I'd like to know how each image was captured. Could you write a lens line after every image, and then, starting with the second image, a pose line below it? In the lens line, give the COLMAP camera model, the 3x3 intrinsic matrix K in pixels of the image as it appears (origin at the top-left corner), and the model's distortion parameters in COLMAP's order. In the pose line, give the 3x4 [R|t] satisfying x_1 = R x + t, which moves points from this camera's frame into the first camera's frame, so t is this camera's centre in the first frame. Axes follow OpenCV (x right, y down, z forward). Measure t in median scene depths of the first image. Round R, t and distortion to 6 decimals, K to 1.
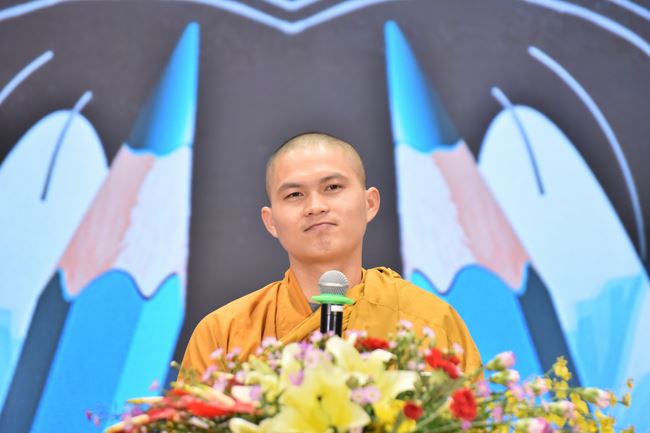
lens RADIAL K [[3957.7, 0, 330.1], [0, 3957.7, 217.2], [0, 0, 1]] dist [0.735582, 0.000000]
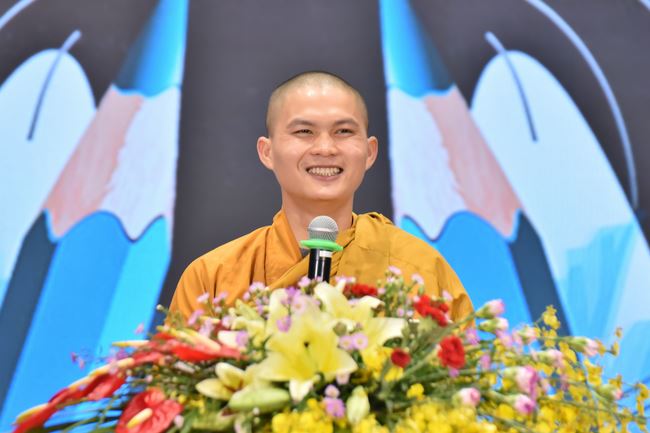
lens RADIAL K [[3191.5, 0, 322.9], [0, 3191.5, 217.3], [0, 0, 1]] dist [-0.139294, 0.000000]
pose [[0.999843, 0.013558, 0.011442, -0.008145], [-0.013715, 0.999812, 0.013683, 0.003072], [-0.011254, -0.013838, 0.999841, 0.205197]]
